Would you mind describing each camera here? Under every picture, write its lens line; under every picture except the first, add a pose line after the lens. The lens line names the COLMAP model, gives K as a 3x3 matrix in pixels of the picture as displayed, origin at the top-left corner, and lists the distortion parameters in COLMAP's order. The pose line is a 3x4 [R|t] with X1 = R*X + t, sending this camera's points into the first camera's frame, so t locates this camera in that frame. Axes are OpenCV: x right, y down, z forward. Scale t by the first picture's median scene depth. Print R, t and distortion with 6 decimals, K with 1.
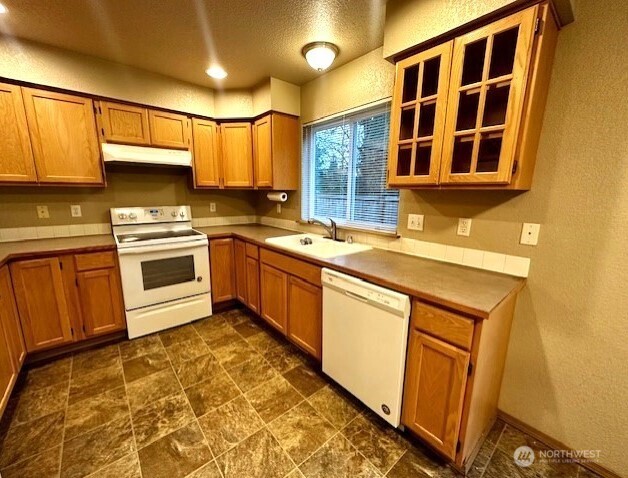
lens RADIAL K [[256.5, 0, 313.4], [0, 256.5, 240.9], [0, 0, 1]] dist [-0.012204, 0.001423]
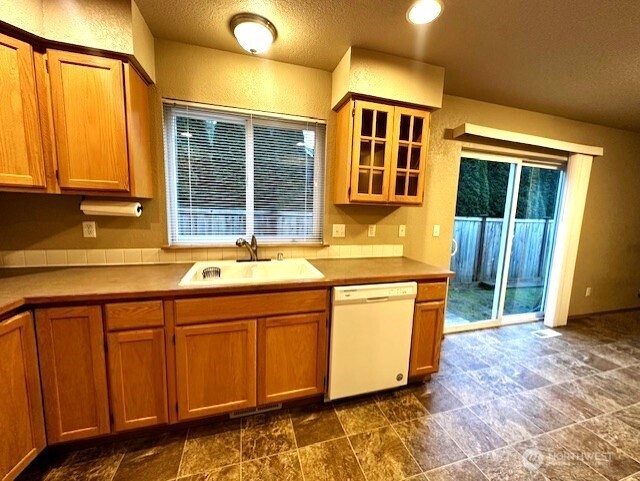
lens RADIAL K [[252.8, 0, 321.4], [0, 252.8, 239.1], [0, 0, 1]] dist [-0.004980, -0.000282]
pose [[0.396774, -0.115041, 0.910679, -0.825912], [0.145677, 0.987433, 0.061266, -0.135450], [-0.906283, 0.108356, 0.408547, 0.673355]]
